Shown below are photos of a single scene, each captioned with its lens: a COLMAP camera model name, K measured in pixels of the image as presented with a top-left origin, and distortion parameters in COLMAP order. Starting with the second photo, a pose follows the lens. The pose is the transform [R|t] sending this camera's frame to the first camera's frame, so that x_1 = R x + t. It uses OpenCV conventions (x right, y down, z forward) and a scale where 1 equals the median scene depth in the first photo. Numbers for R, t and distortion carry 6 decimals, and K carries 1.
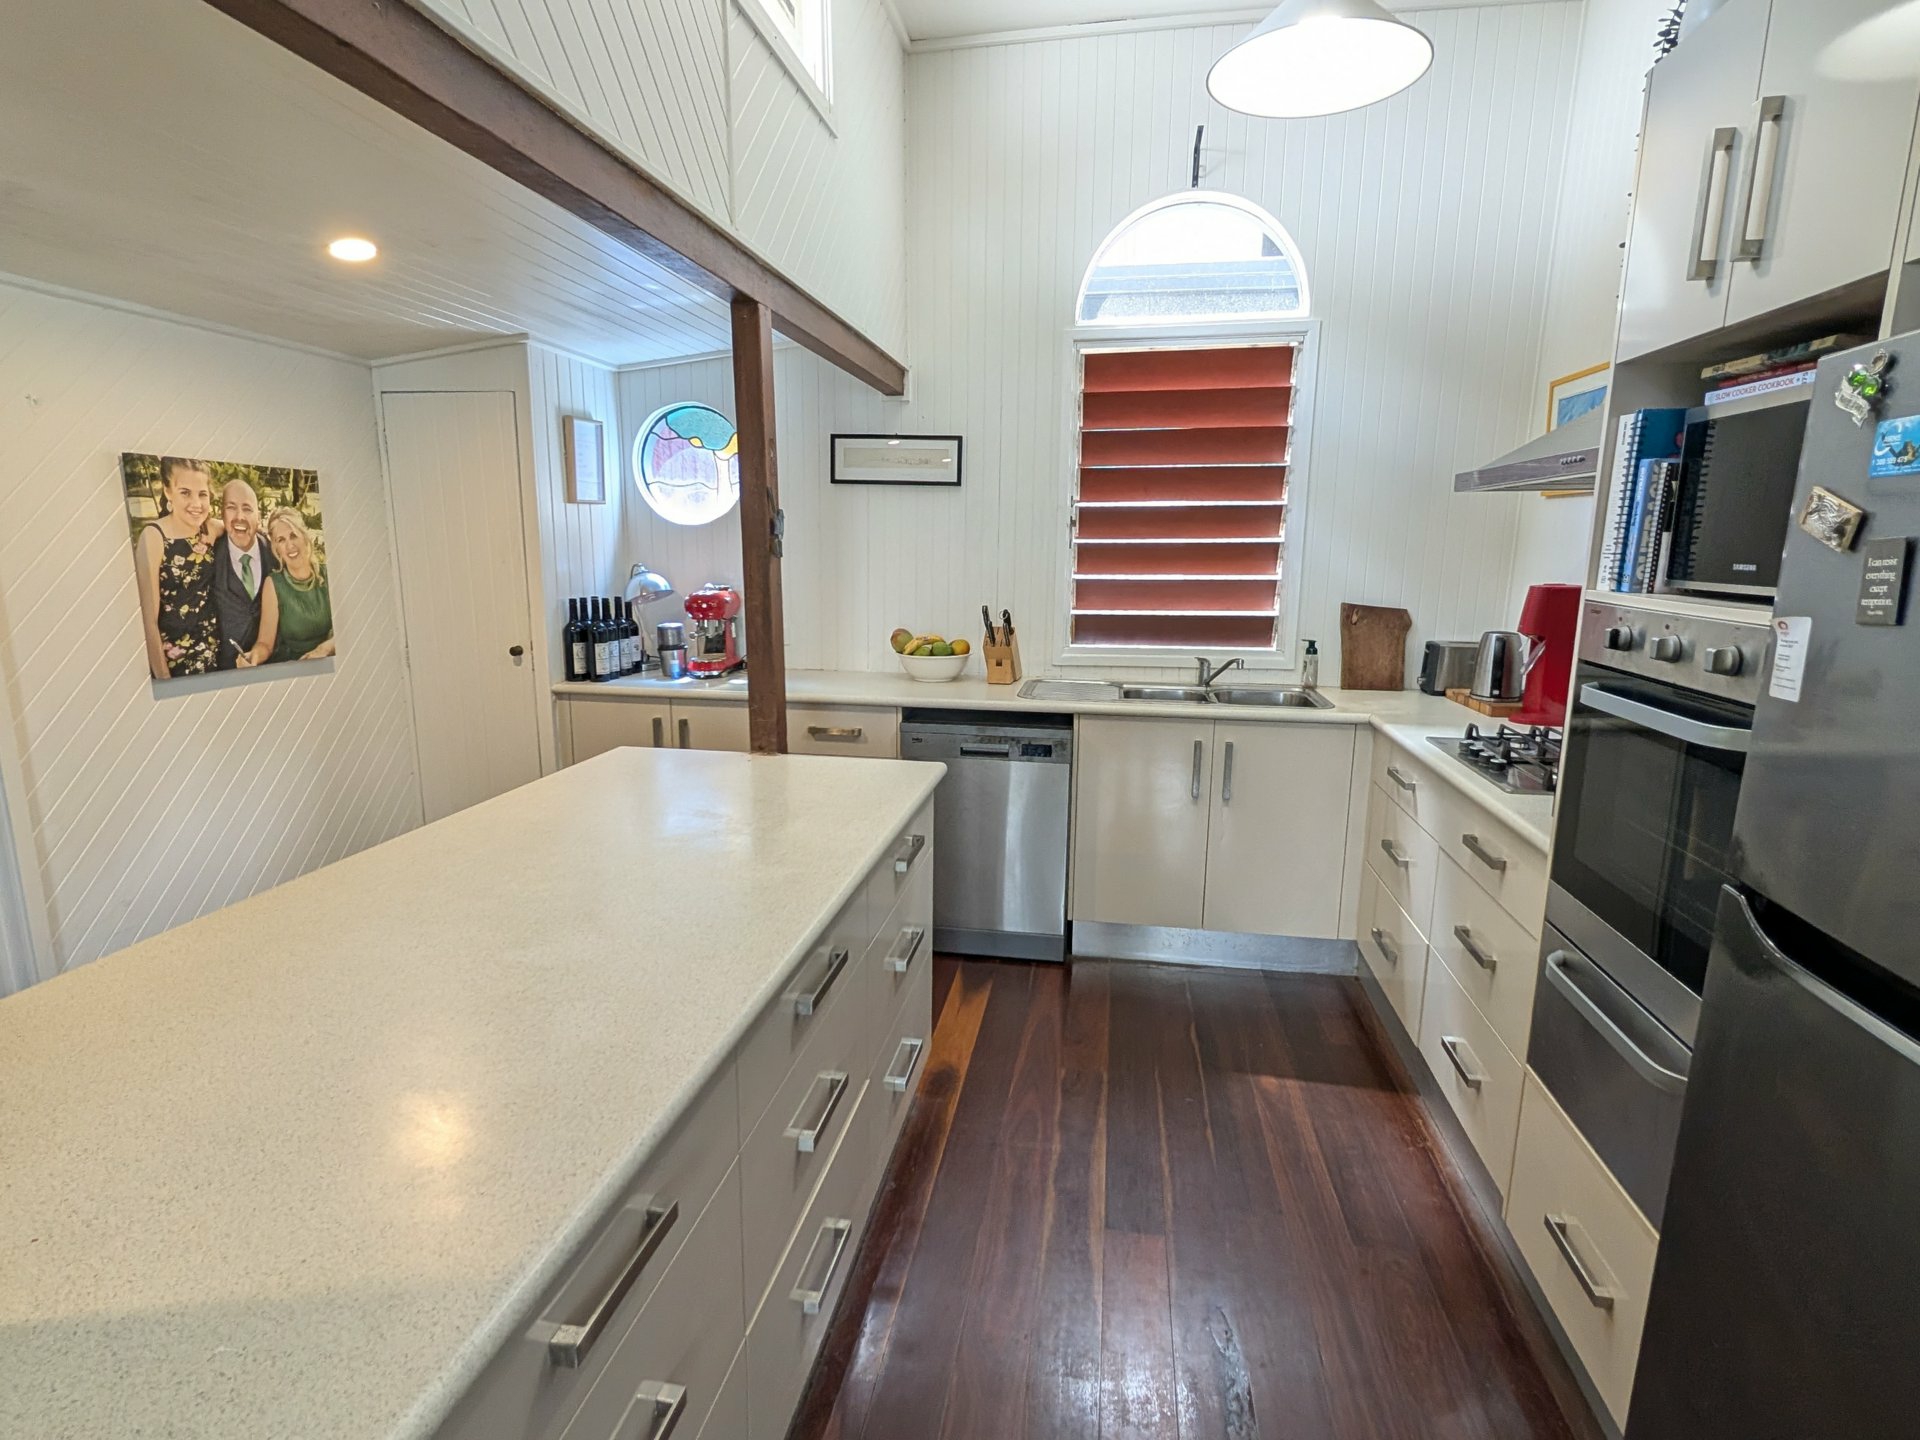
lens RADIAL K [[970.2, 0, 962.9], [0, 970.2, 717.7], [0, 0, 1]] dist [-0.002175, 0.000593]
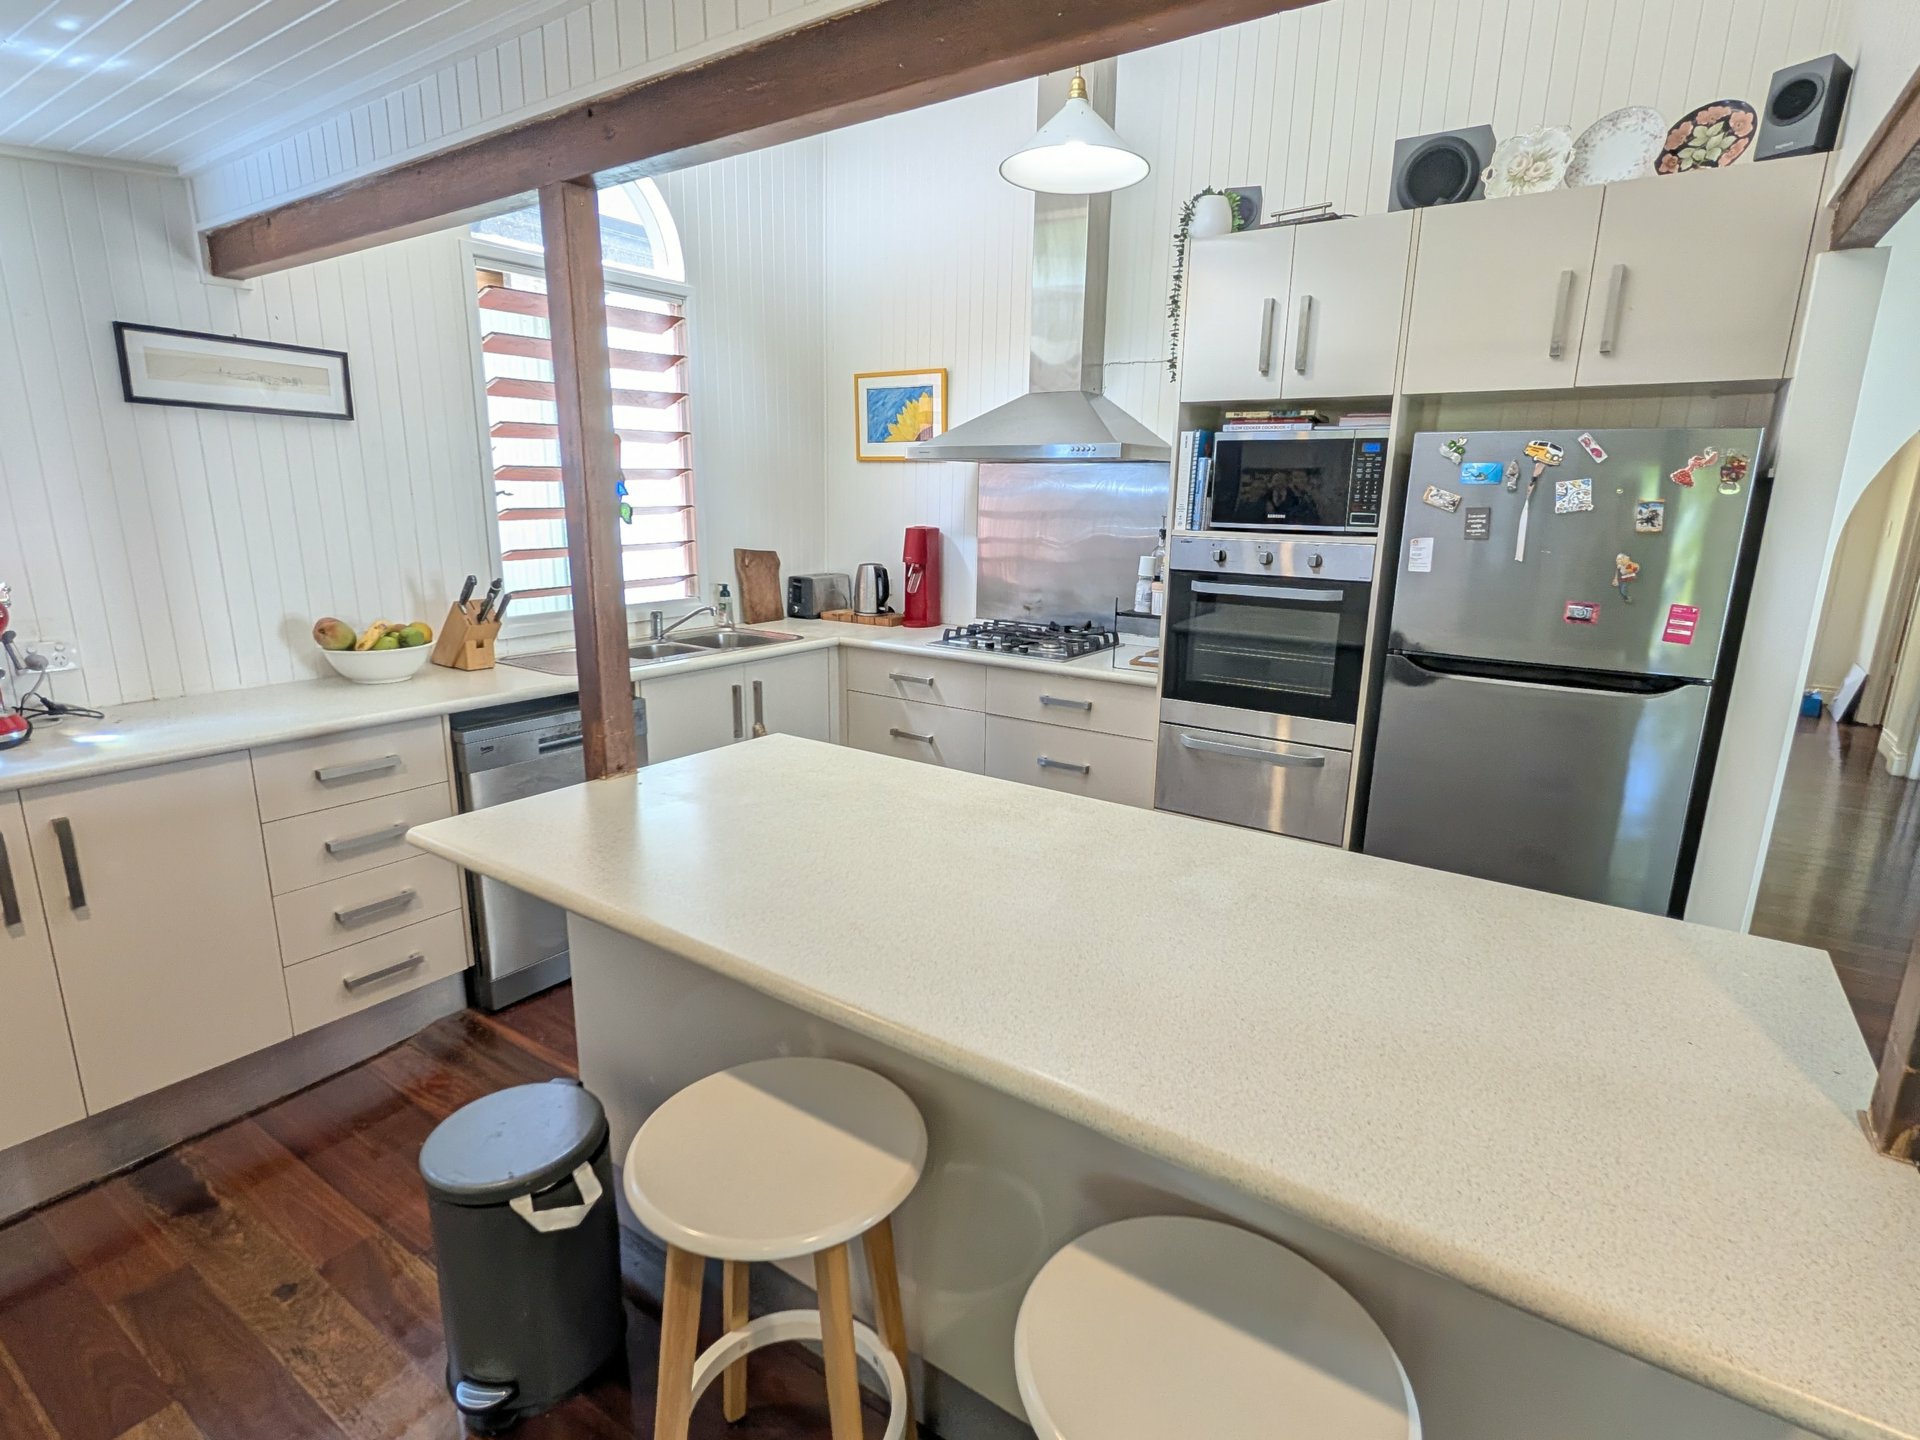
lens RADIAL K [[970.2, 0, 963.6], [0, 970.2, 723.9], [0, 0, 1]] dist [-0.002175, 0.000593]
pose [[0.423571, -0.213283, 0.880396, -0.555039], [0.152775, 0.974785, 0.162647, -0.064292], [-0.892887, 0.065610, 0.445475, 0.278970]]
